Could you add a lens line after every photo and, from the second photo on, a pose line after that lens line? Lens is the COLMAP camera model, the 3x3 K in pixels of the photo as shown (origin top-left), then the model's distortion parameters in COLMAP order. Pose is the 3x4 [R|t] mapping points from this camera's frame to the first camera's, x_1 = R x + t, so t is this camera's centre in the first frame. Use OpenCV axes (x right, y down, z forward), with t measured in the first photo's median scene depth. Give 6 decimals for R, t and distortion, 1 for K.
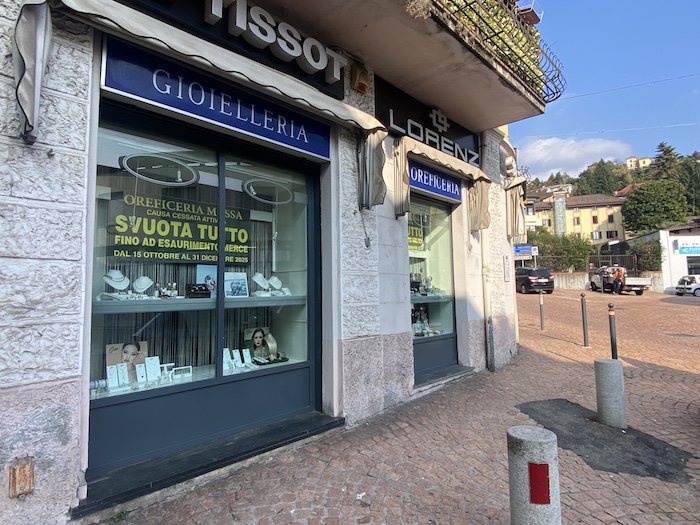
lens RADIAL K [[411.1, 0, 348.7], [0, 411.1, 258.5], [0, 0, 1]] dist [0.061623, -0.050866]
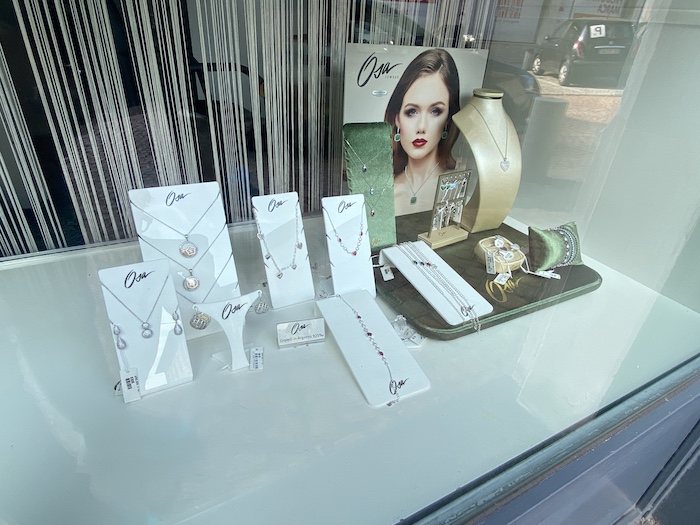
lens RADIAL K [[411.1, 0, 346.7], [0, 411.1, 263.2], [0, 0, 1]] dist [0.061623, -0.050866]
pose [[0.949799, 0.214929, -0.227350, -0.231174], [-0.046782, 0.816075, 0.576049, 0.170930], [0.309345, -0.536495, 0.785162, 0.963562]]
